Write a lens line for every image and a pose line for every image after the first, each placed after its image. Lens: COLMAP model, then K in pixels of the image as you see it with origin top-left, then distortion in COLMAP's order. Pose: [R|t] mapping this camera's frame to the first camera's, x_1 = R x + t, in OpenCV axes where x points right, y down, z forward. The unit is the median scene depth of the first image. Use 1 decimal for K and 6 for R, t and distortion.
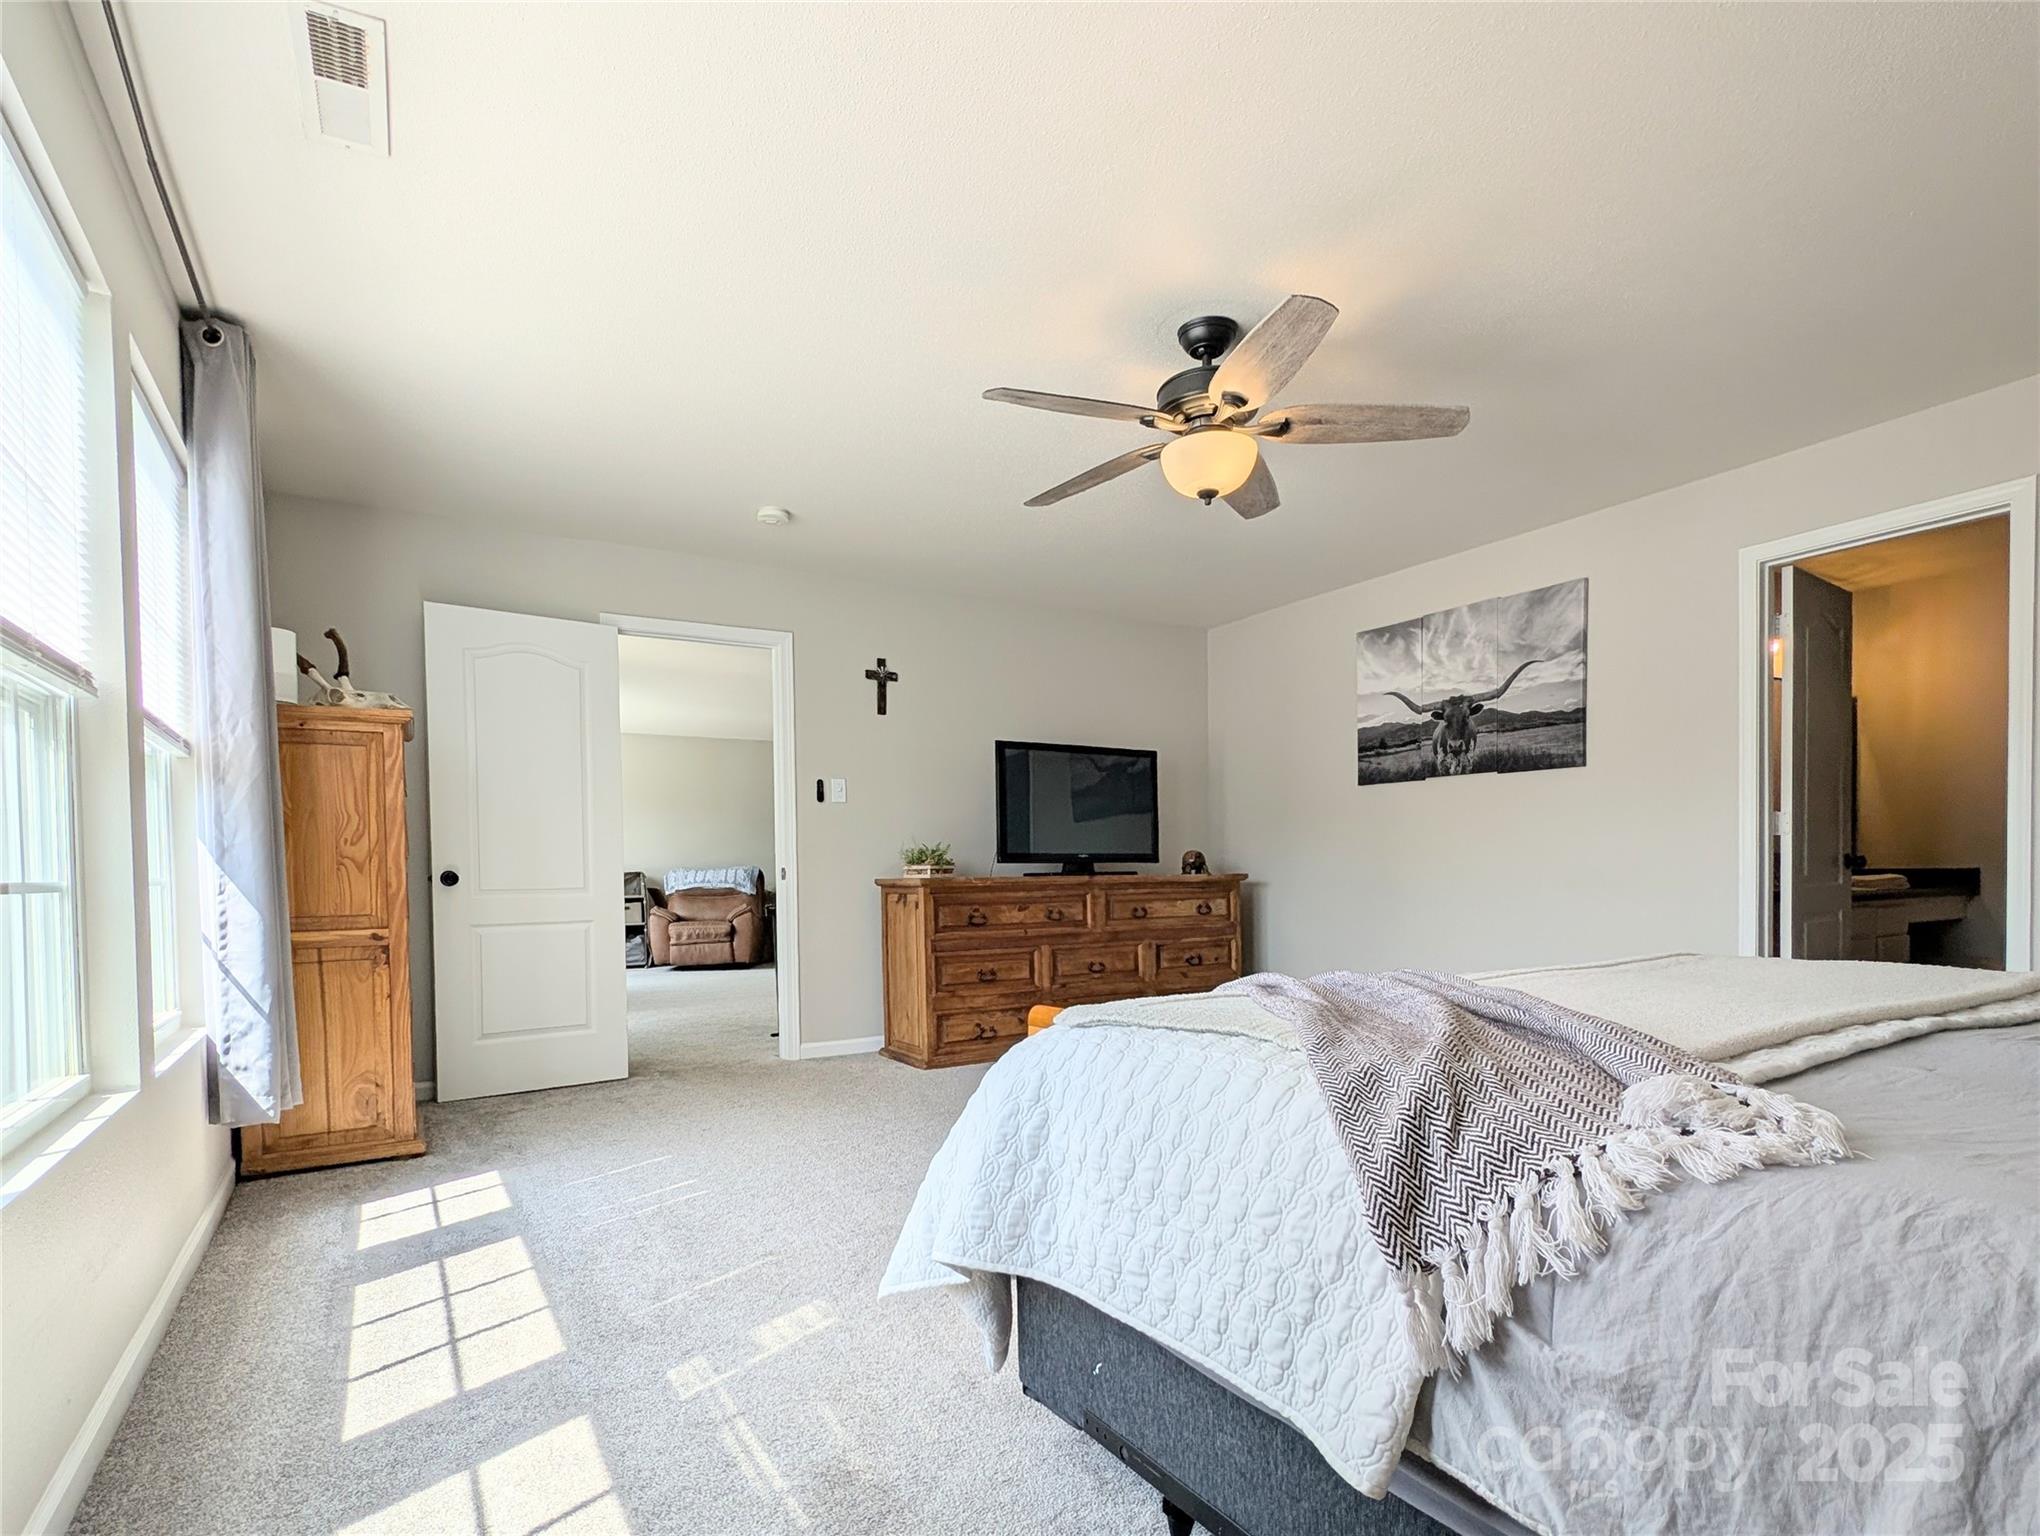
lens RADIAL K [[757.9, 0, 1011.9], [0, 757.9, 771.1], [0, 0, 1]] dist [0.001431, -0.000241]
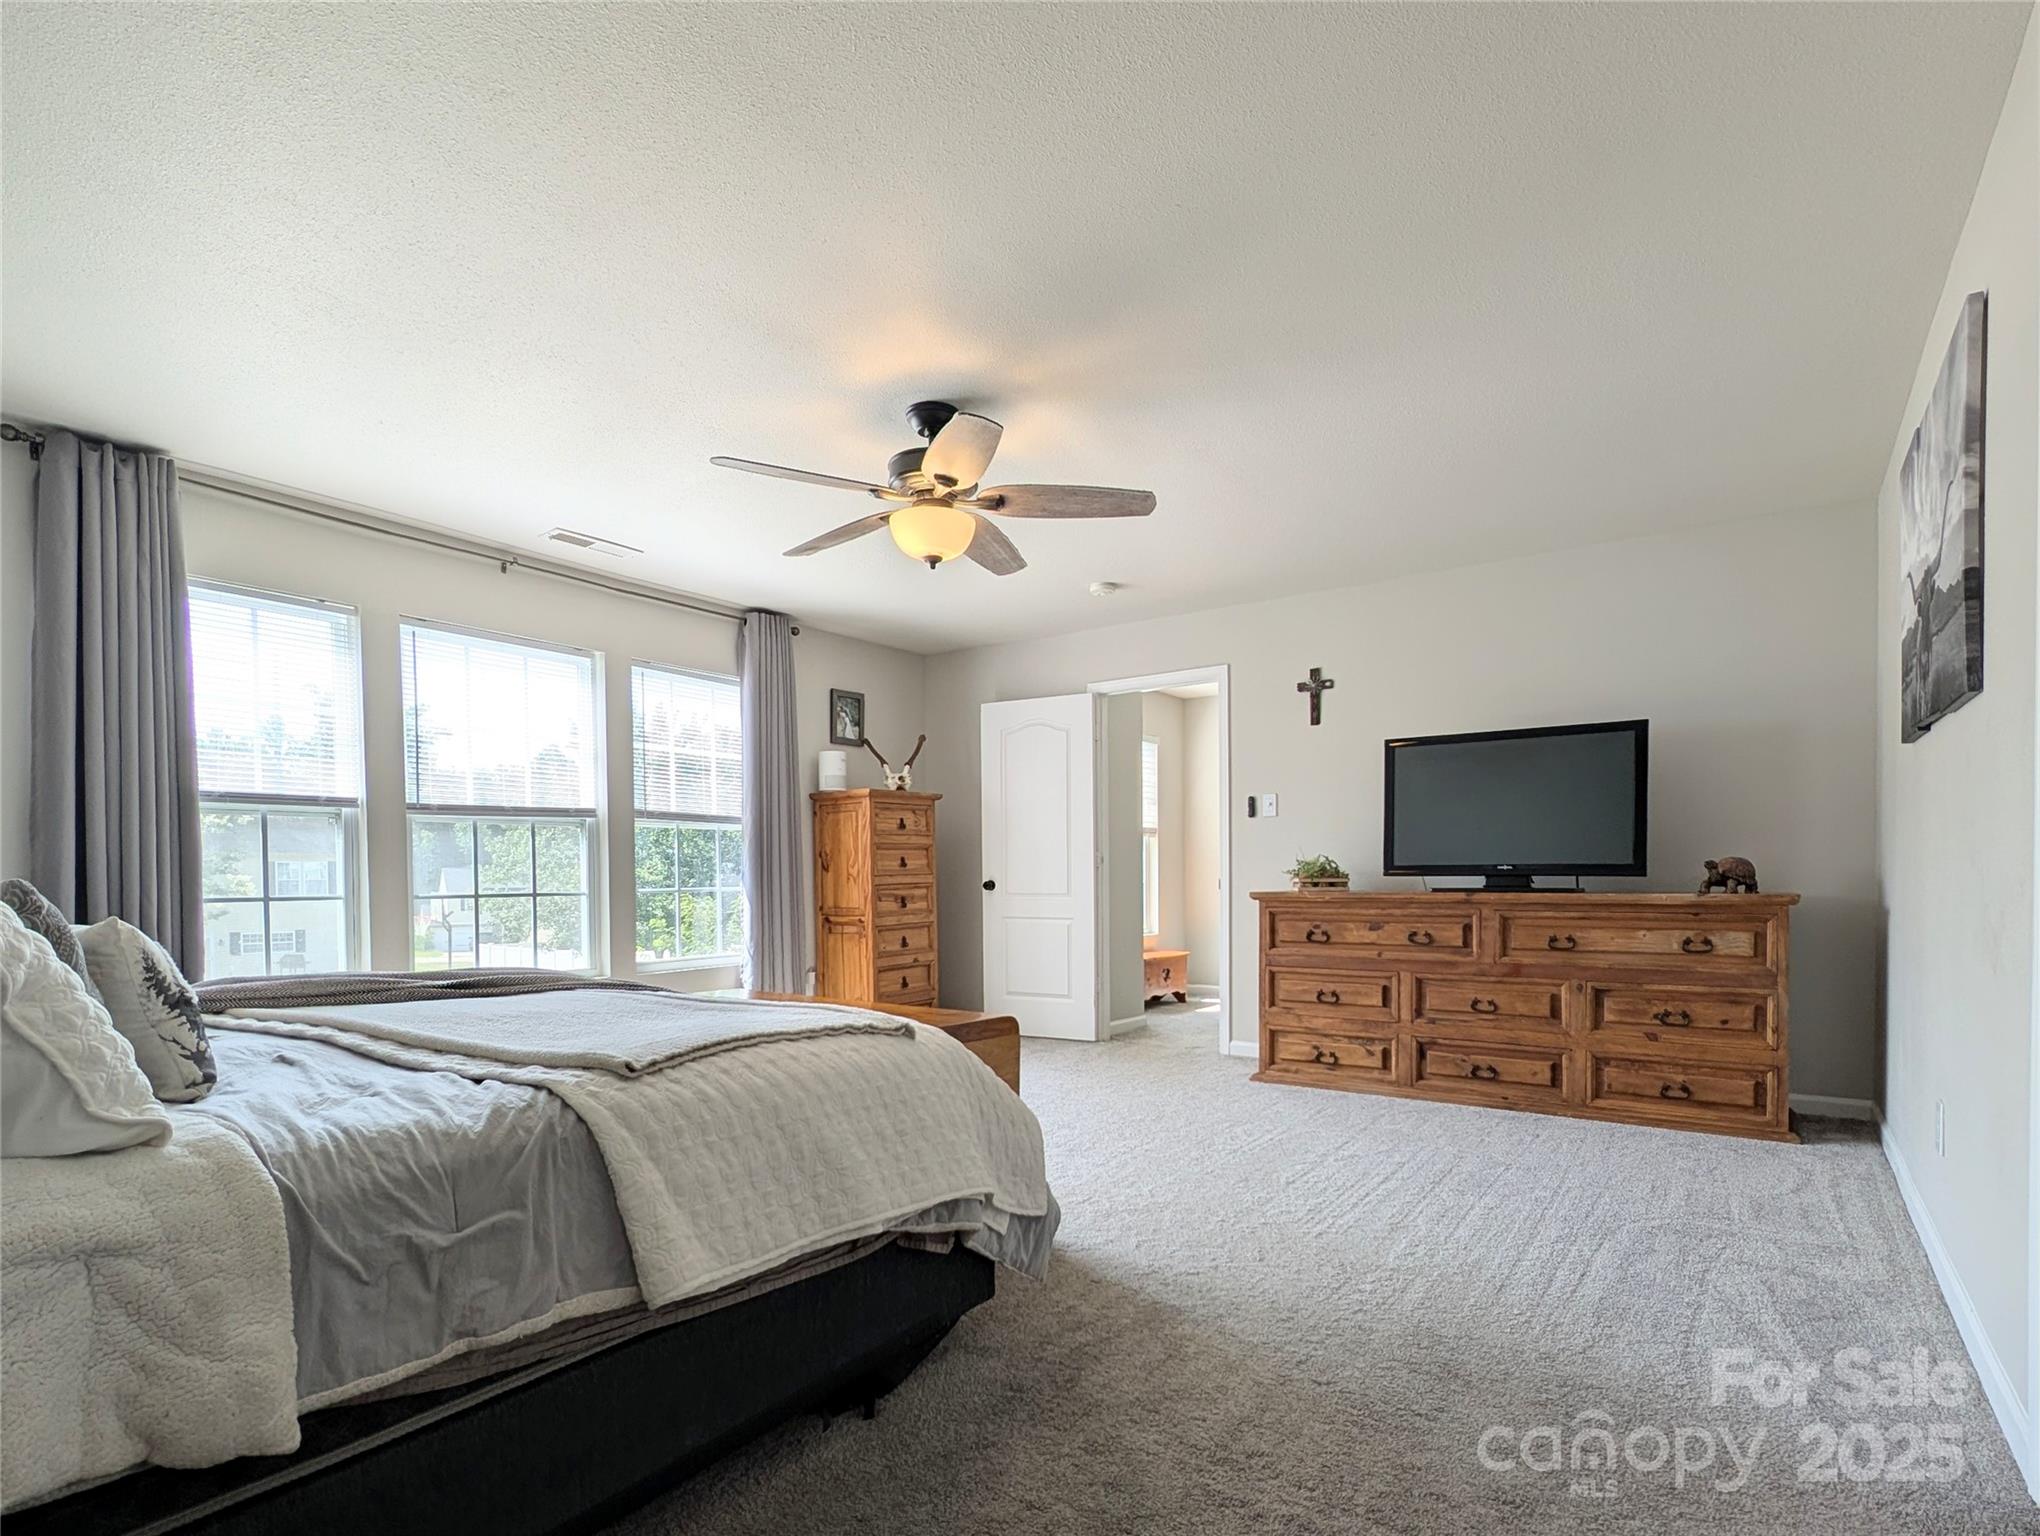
lens RADIAL K [[713.7, 0, 1020.0], [0, 713.7, 768.0], [0, 0, 1]] dist [0.000043, -0.000040]
pose [[0.638991, -0.111084, -0.761151, 0.391895], [0.094638, 0.993353, -0.065523, 0.008236], [0.763370, -0.030166, 0.645257, 0.130819]]
